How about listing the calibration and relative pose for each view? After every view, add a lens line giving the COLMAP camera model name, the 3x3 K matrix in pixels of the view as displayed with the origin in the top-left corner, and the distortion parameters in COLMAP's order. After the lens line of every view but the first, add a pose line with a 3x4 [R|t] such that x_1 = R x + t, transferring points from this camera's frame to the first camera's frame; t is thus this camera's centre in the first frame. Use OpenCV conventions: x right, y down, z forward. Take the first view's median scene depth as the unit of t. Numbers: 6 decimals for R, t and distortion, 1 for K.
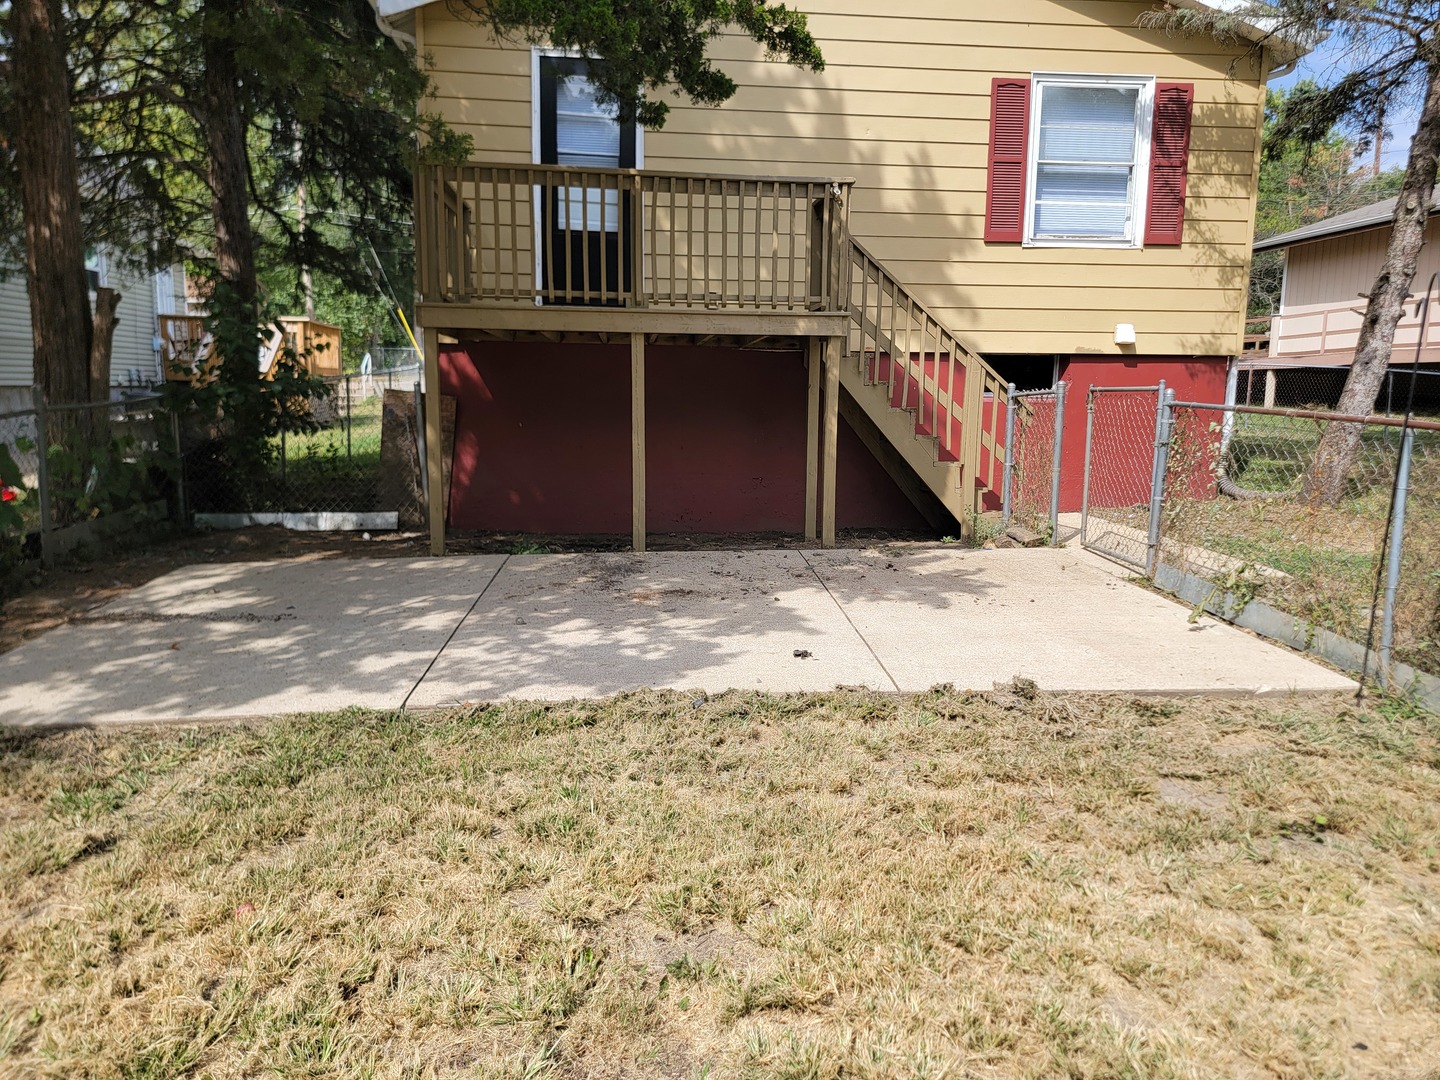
lens RADIAL K [[1011.2, 0, 728.9], [0, 1011.2, 524.3], [0, 0, 1]] dist [0.070756, -0.018272]
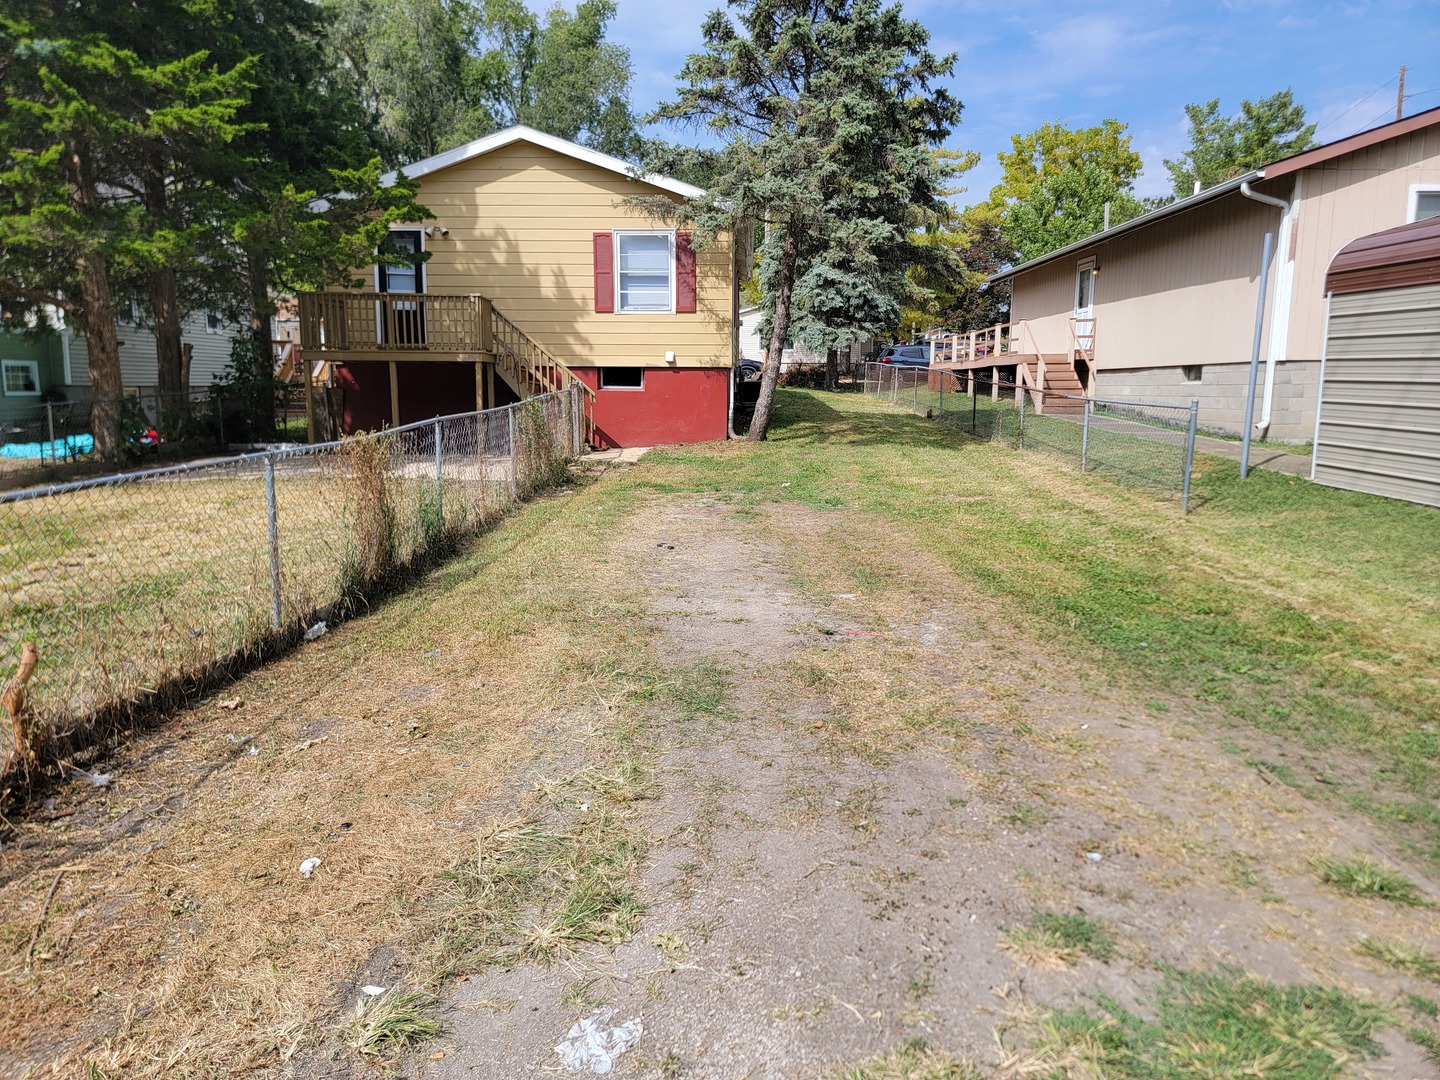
lens RADIAL K [[1011.2, 0, 718.9], [0, 1011.2, 547.3], [0, 0, 1]] dist [0.070756, -0.018272]
pose [[0.990838, 0.012098, -0.134516, 0.808079], [-0.008306, 0.999553, 0.028717, 0.138101], [0.134803, -0.027337, 0.990495, -1.026623]]
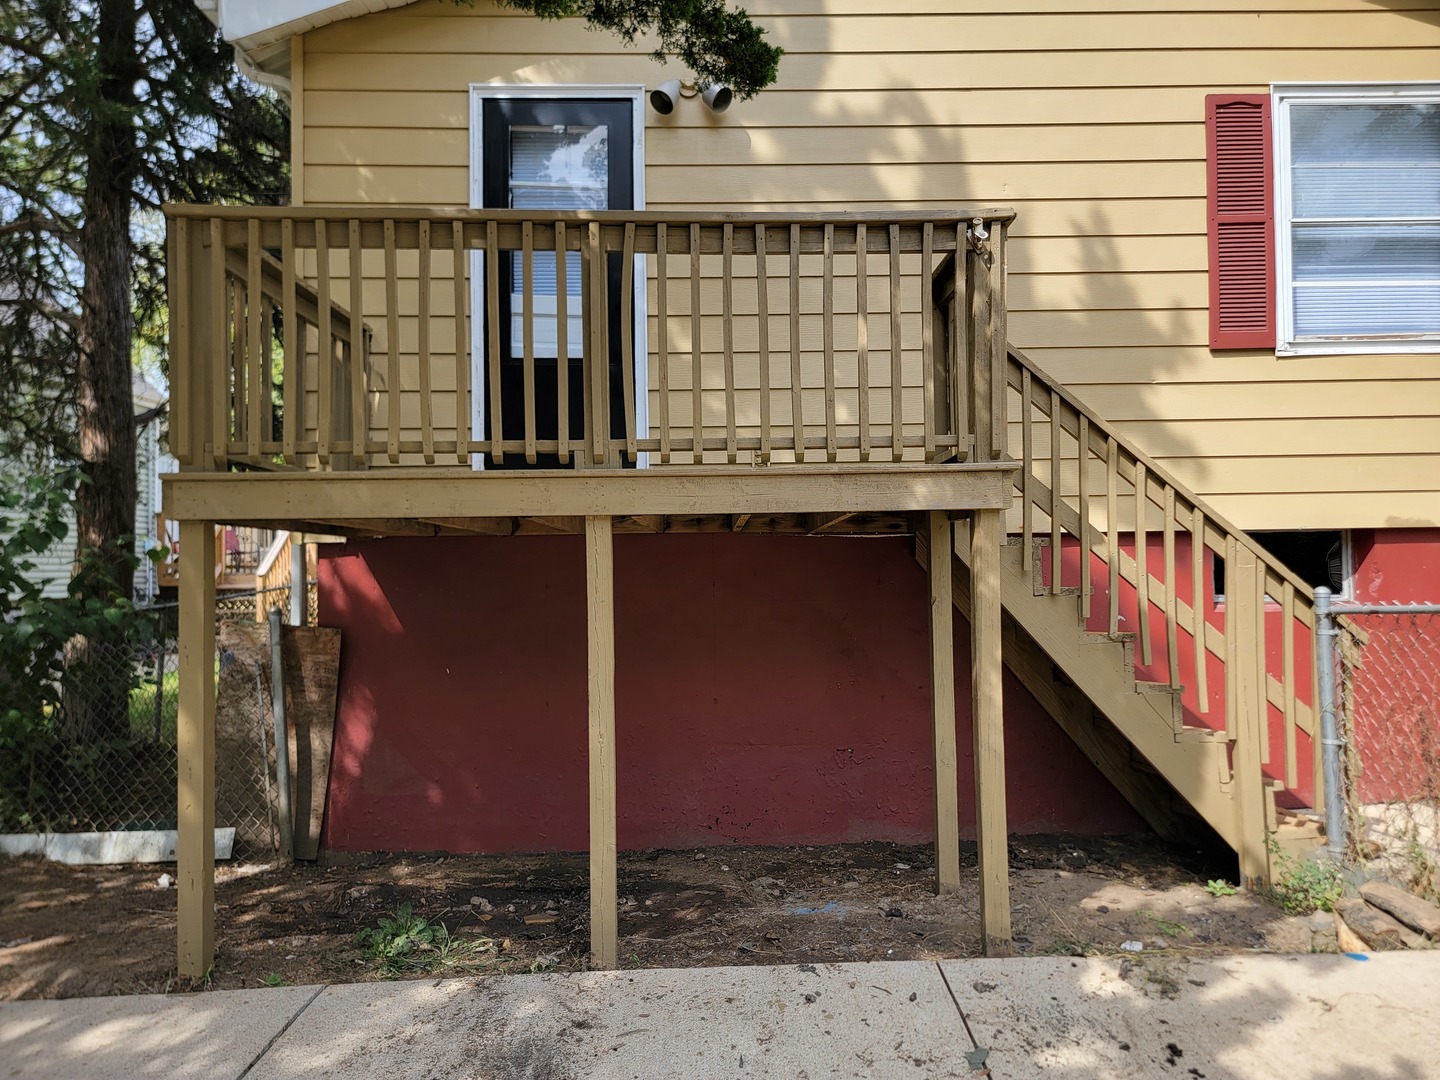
lens RADIAL K [[1011.2, 0, 731.4], [0, 1011.2, 537.2], [0, 0, 1]] dist [0.070756, -0.018272]
pose [[0.996237, -0.029769, -0.081400, 0.014789], [0.016384, 0.986915, -0.160410, -0.078045], [0.085110, 0.158472, 0.983688, 0.413378]]
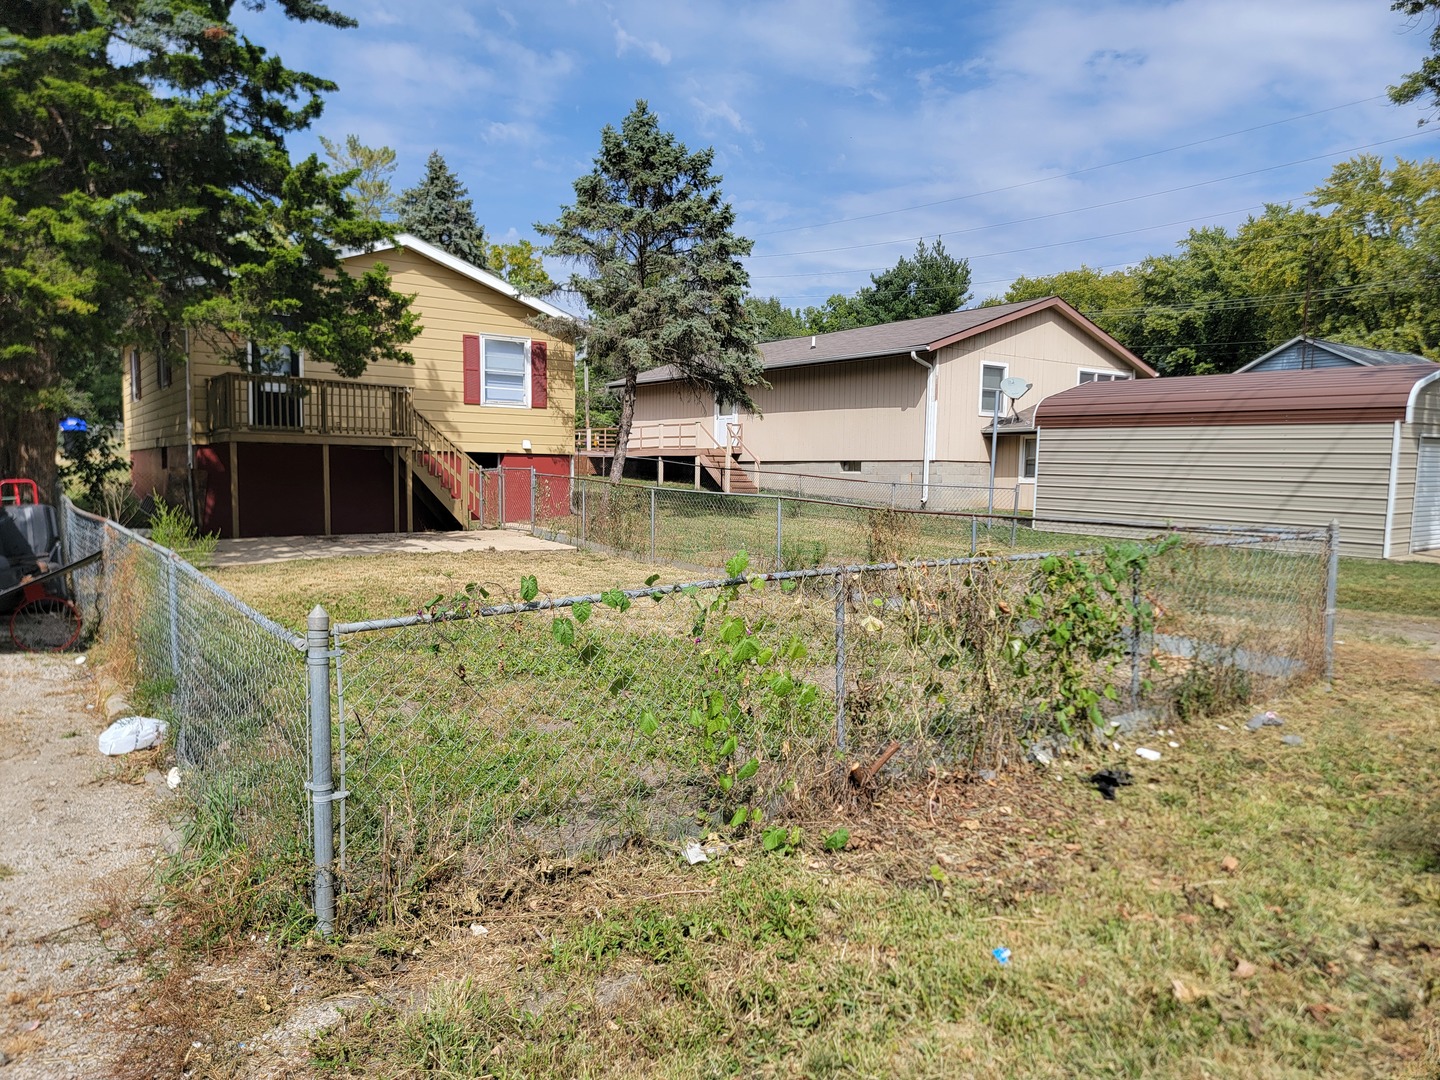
lens RADIAL K [[1011.2, 0, 724.3], [0, 1011.2, 551.9], [0, 0, 1]] dist [0.070756, -0.018272]
pose [[0.869481, -0.039359, 0.492395, -0.387327], [0.061692, 0.997668, -0.029188, 0.160450], [-0.490098, 0.055756, 0.869882, -1.280654]]
